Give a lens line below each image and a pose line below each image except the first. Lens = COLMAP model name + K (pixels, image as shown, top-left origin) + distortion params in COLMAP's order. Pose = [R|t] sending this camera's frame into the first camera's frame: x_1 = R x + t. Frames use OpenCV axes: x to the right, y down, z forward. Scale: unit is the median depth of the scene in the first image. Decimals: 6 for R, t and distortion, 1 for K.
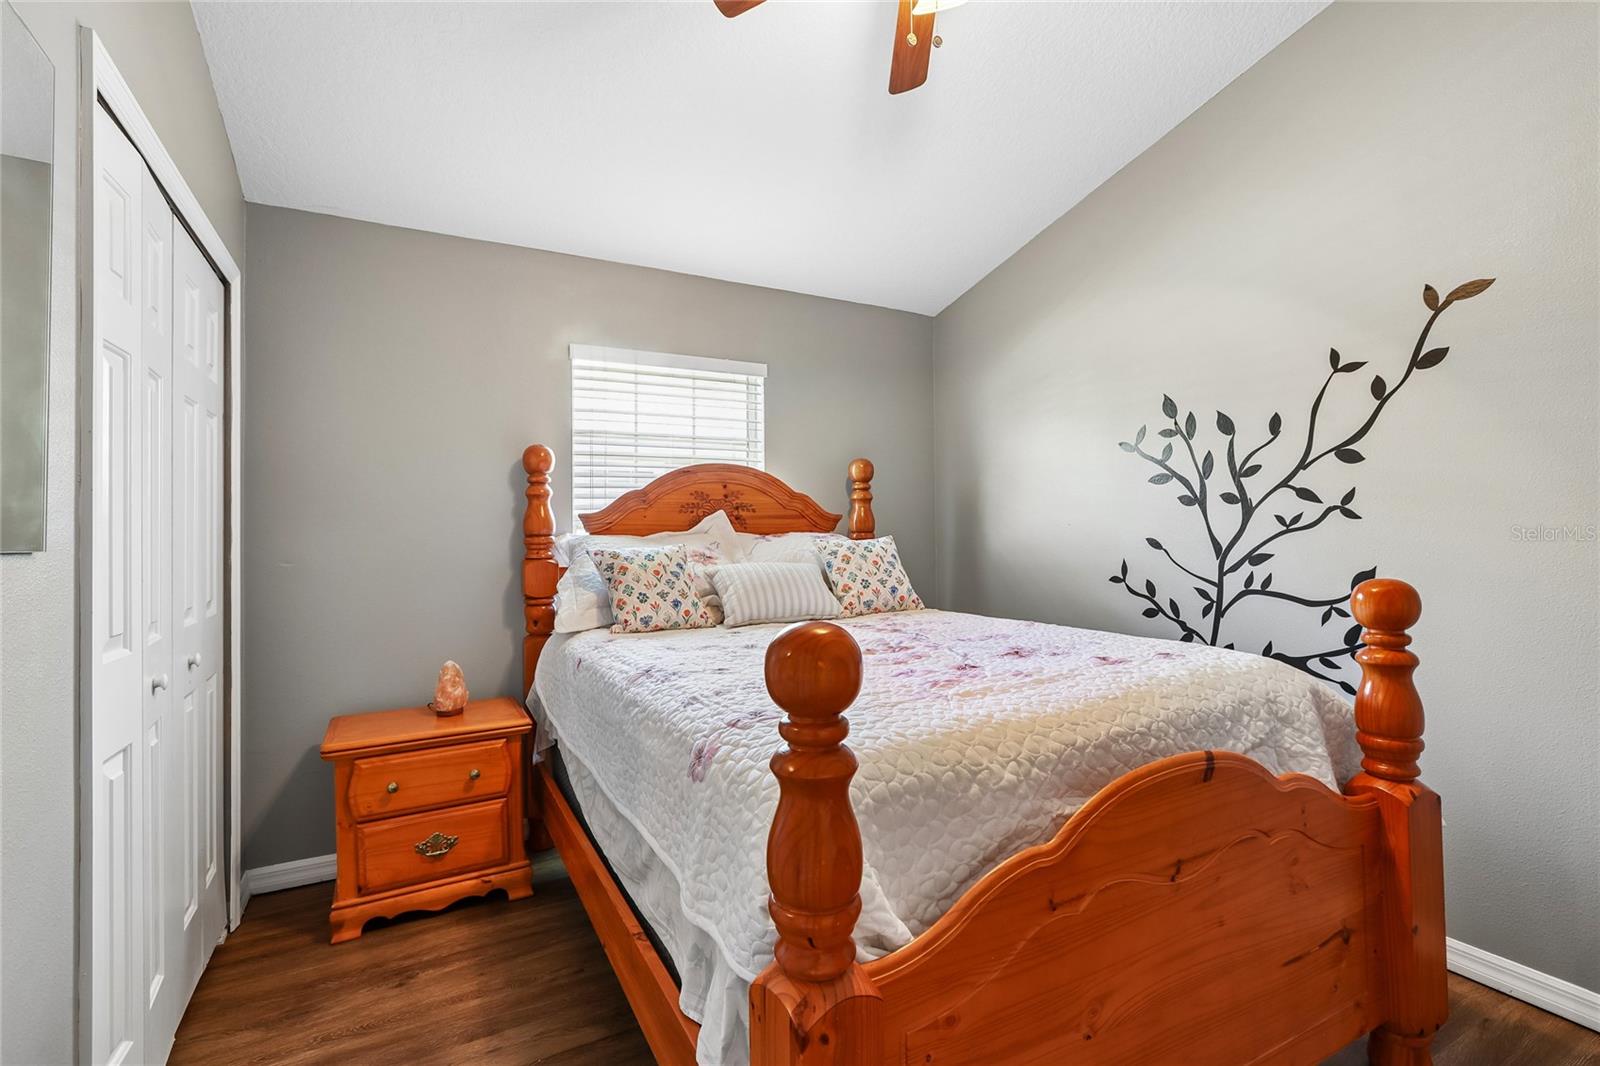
lens RADIAL K [[740.4, 0, 789.8], [0, 740.4, 526.1], [0, 0, 1]] dist [-0.024758, 0.012123]
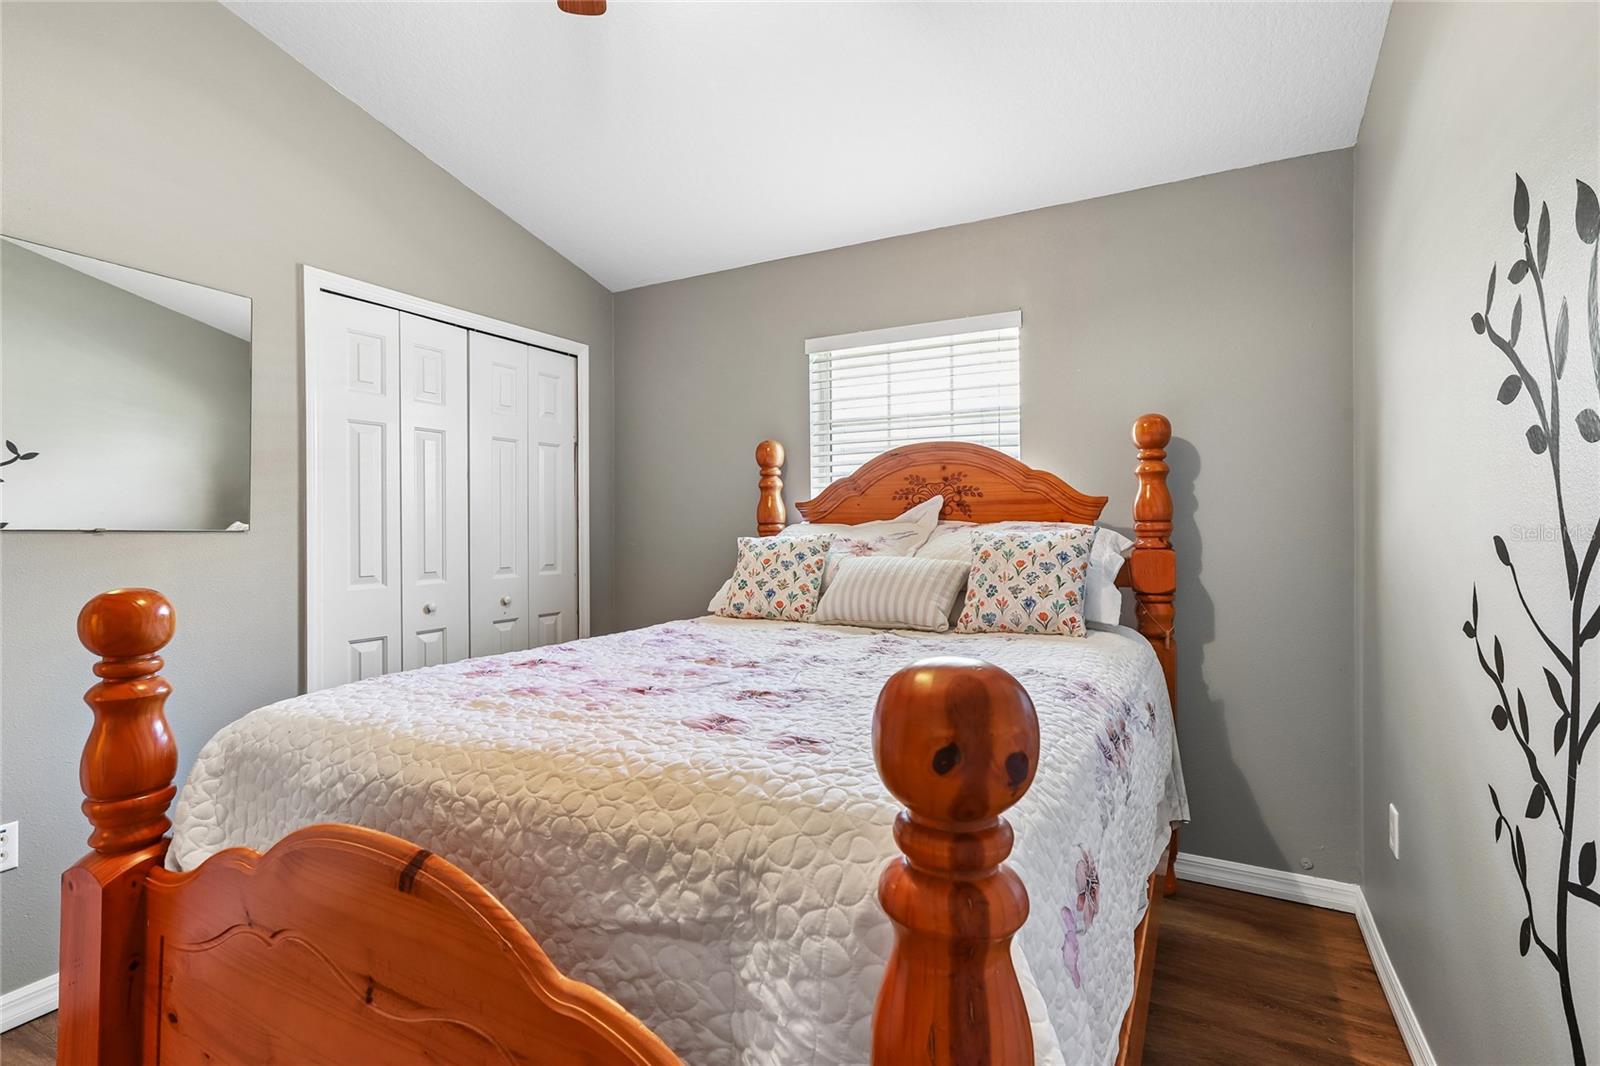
lens RADIAL K [[740.4, 0, 788.3], [0, 740.4, 539.5], [0, 0, 1]] dist [-0.024758, 0.012123]
pose [[0.544251, 0.021131, -0.838656, 0.578592], [0.006362, 0.999550, 0.029313, 0.003523], [0.838898, -0.021290, 0.543871, 0.411770]]
